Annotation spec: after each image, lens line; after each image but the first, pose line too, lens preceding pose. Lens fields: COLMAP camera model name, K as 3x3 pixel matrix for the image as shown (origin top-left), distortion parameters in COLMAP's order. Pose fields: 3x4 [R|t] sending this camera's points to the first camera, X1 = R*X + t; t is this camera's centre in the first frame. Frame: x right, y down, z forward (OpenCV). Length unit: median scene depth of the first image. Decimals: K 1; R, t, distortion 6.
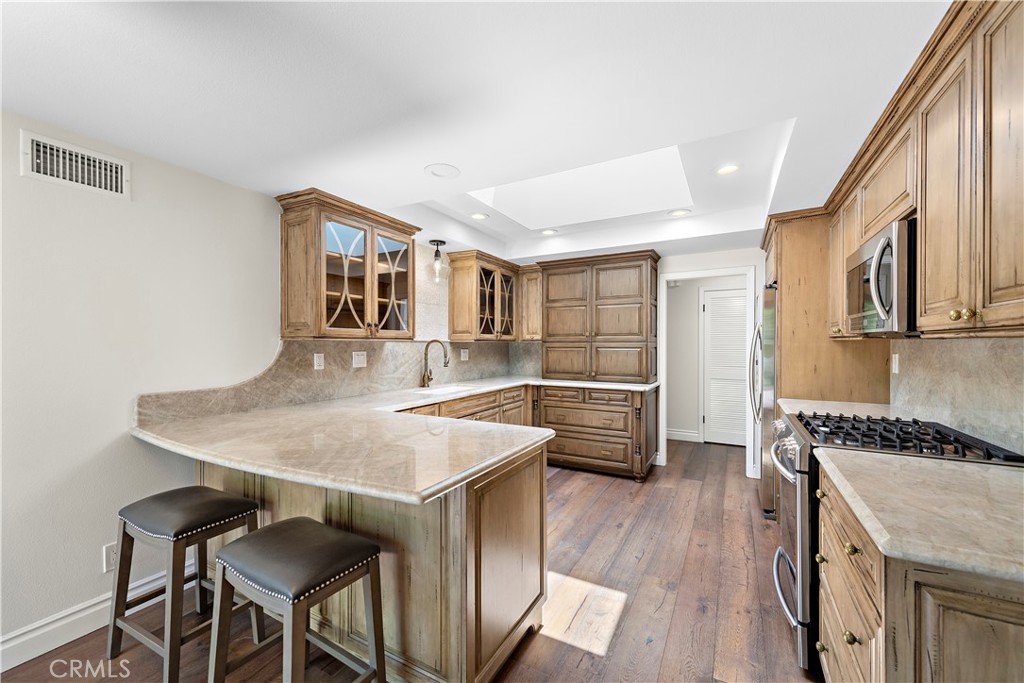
lens RADIAL K [[400.8, 0, 513.9], [0, 400.8, 344.5], [0, 0, 1]] dist [0.008461, -0.000479]
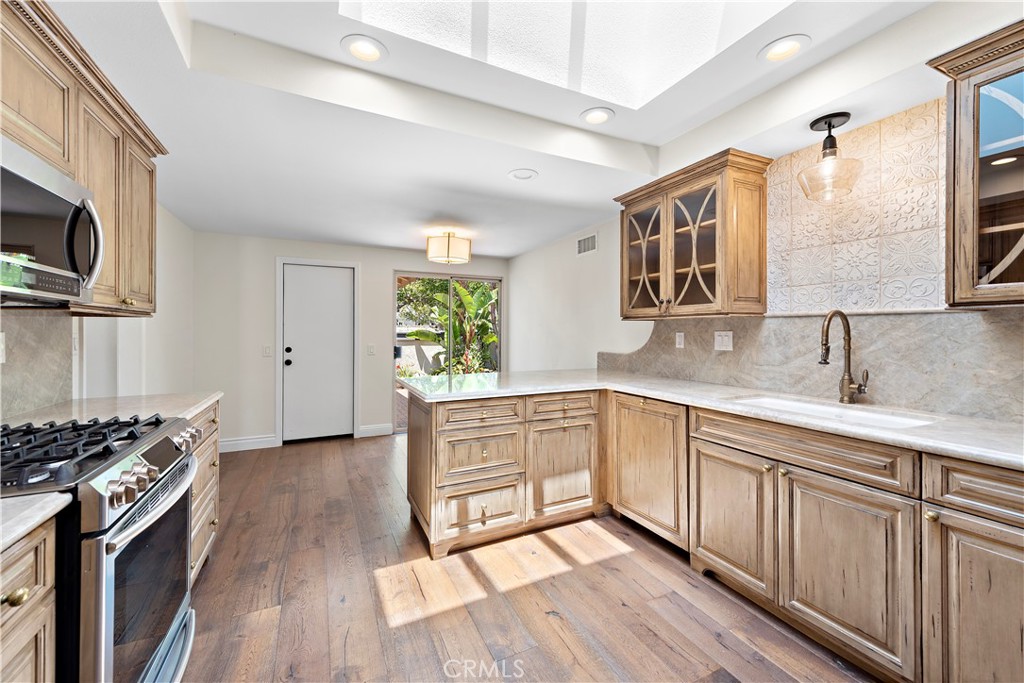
lens RADIAL K [[400.8, 0, 511.6], [0, 400.8, 328.0], [0, 0, 1]] dist [0.008461, -0.000479]
pose [[-0.575954, -0.001904, -0.817480, 0.617492], [0.000321, 0.999997, -0.002555, 0.014396], [0.817482, -0.001734, -0.575952, 1.283172]]
